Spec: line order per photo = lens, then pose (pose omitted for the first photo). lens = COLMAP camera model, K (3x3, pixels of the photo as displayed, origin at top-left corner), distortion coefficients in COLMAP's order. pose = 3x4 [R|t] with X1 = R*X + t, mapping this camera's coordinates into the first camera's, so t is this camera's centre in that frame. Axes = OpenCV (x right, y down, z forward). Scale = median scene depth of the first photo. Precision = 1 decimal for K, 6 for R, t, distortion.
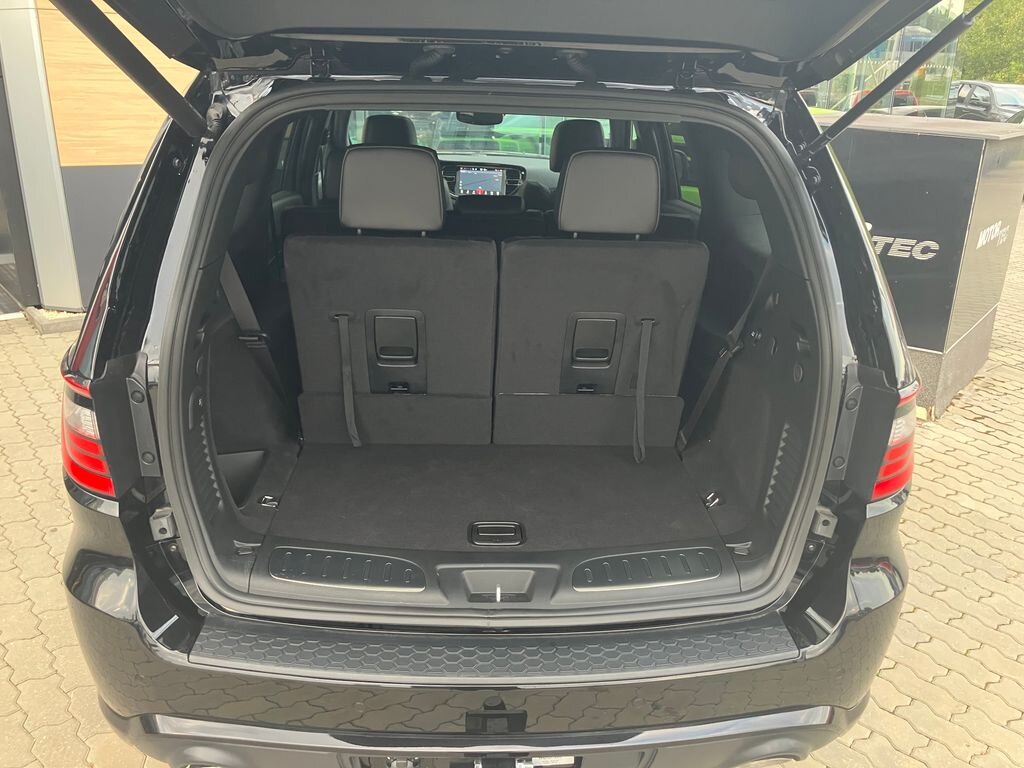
lens RADIAL K [[838.4, 0, 509.4], [0, 838.4, 379.6], [0, 0, 1]] dist [0.017195, -0.009583]
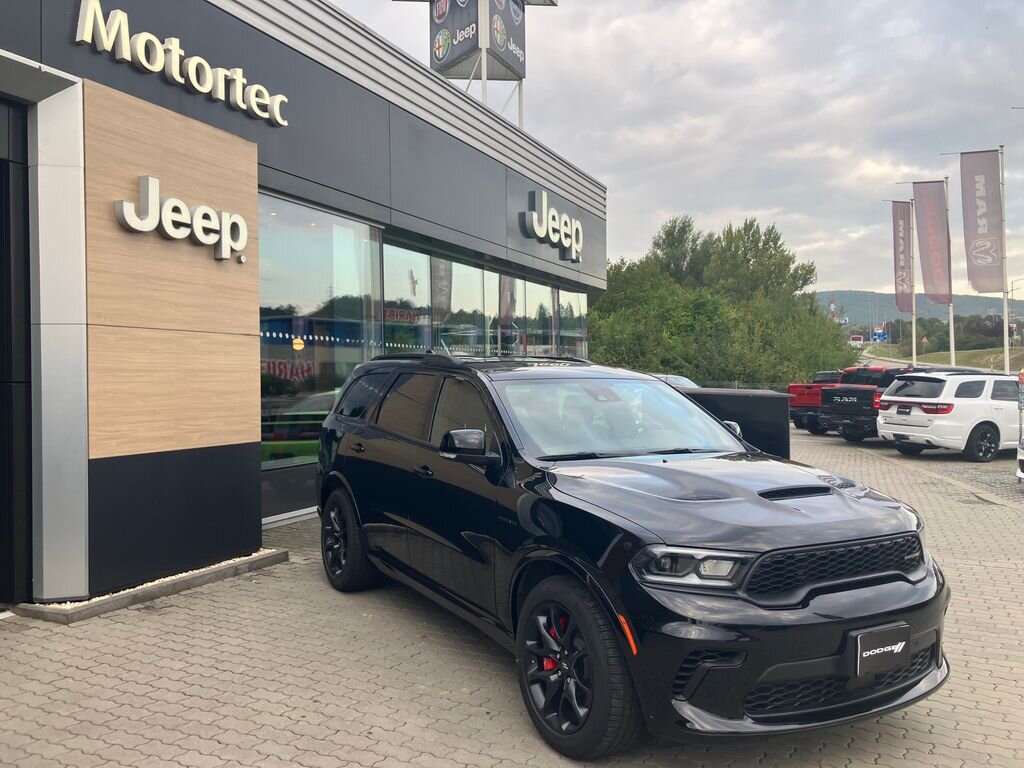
lens RADIAL K [[838.4, 0, 503.4], [0, 838.4, 373.1], [0, 0, 1]] dist [0.017195, -0.009583]
pose [[0.889354, -0.027031, 0.456419, -0.655473], [0.176680, 0.941026, -0.288539, 0.055824], [-0.421703, 0.337253, 0.841681, -0.194478]]
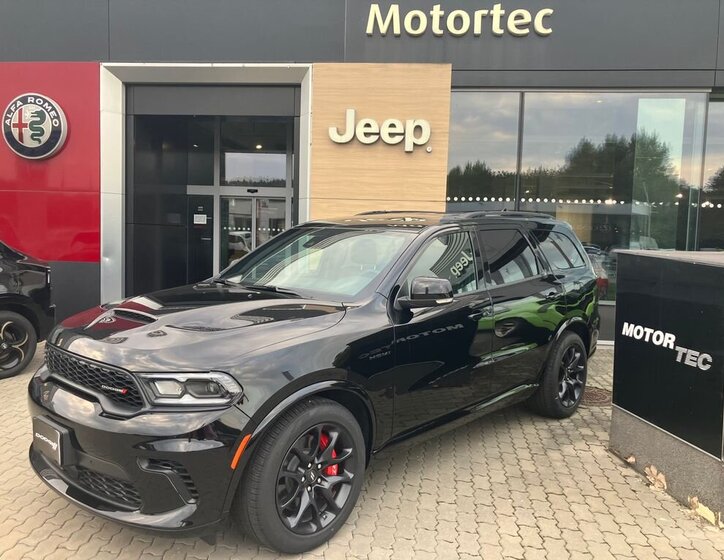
lens RADIAL K [[611.8, 0, 372.6], [0, 611.8, 277.6], [0, 0, 1]] dist [0.010879, 0.006194]
pose [[0.714809, 0.047136, -0.697729, 0.722142], [-0.241663, 0.952909, -0.183204, -0.003070], [0.656236, 0.299572, 0.692539, 0.102978]]
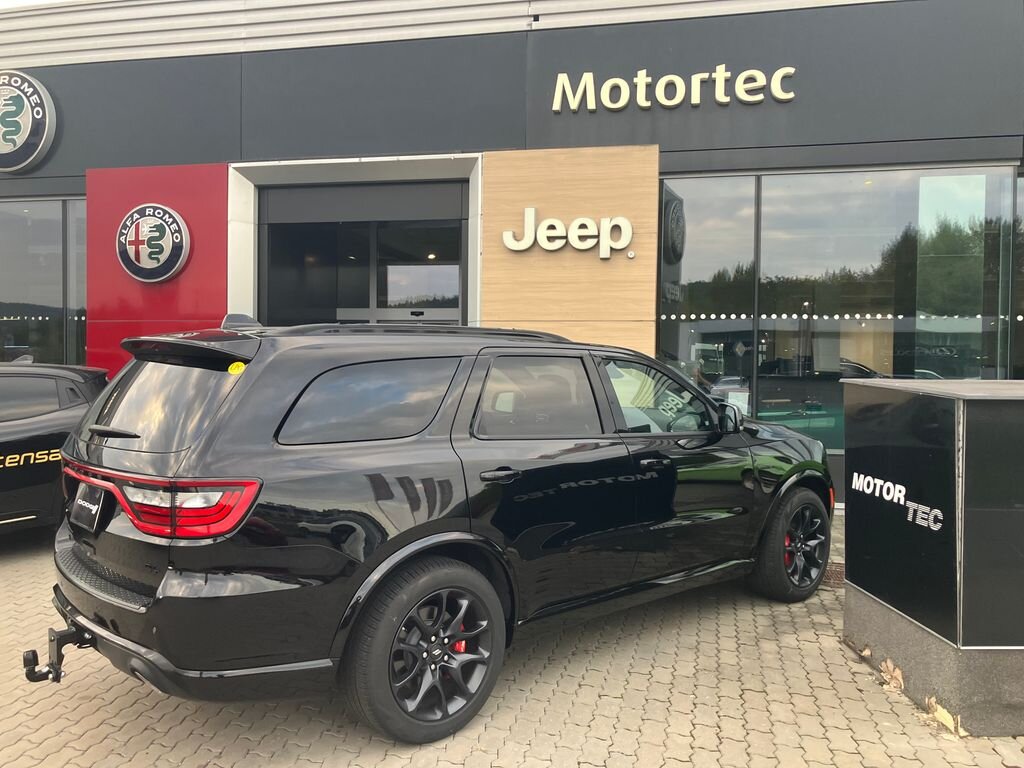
lens RADIAL K [[838.4, 0, 510.6], [0, 838.4, 383.7], [0, 0, 1]] dist [0.017195, -0.009583]
pose [[0.629131, 0.001070, -0.777299, 0.870571], [-0.252509, 0.946044, -0.203074, 0.002556], [0.735142, 0.324035, 0.595456, 0.101429]]
